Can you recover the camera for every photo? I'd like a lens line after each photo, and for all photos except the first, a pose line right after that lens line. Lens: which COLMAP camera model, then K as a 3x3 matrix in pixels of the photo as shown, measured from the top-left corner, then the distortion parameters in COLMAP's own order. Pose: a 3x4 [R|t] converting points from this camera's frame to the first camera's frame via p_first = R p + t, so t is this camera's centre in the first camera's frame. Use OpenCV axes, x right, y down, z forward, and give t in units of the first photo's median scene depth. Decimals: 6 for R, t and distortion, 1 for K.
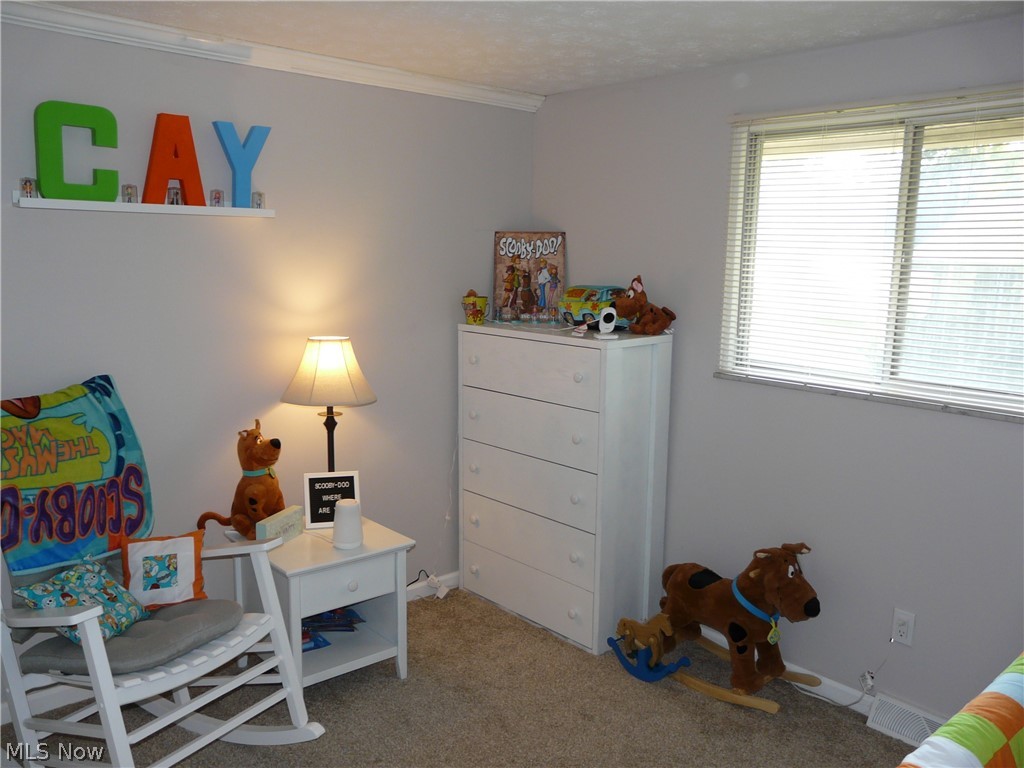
lens RADIAL K [[850.4, 0, 510.8], [0, 850.4, 385.2], [0, 0, 1]] dist [-0.010283, 0.000207]
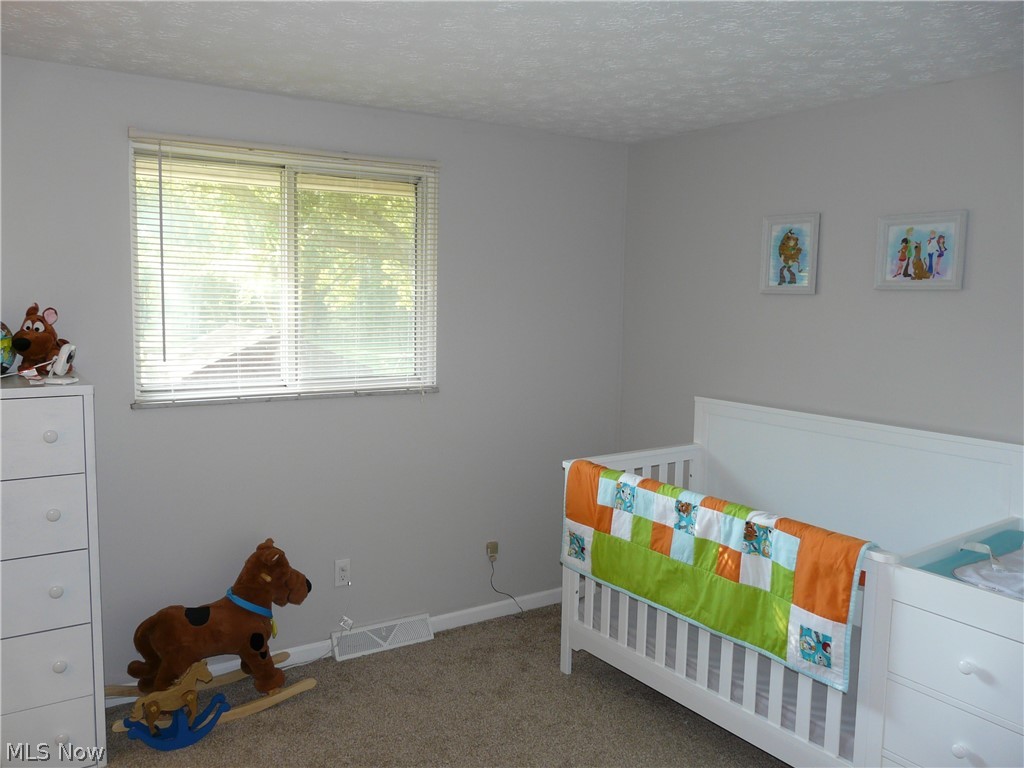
lens RADIAL K [[850.4, 0, 510.1], [0, 850.4, 382.6], [0, 0, 1]] dist [-0.010283, 0.000207]
pose [[0.156838, -0.134719, 0.978393, -0.650513], [0.136867, 0.984059, 0.113559, -0.094498], [-0.978095, 0.116099, 0.172777, 0.475652]]
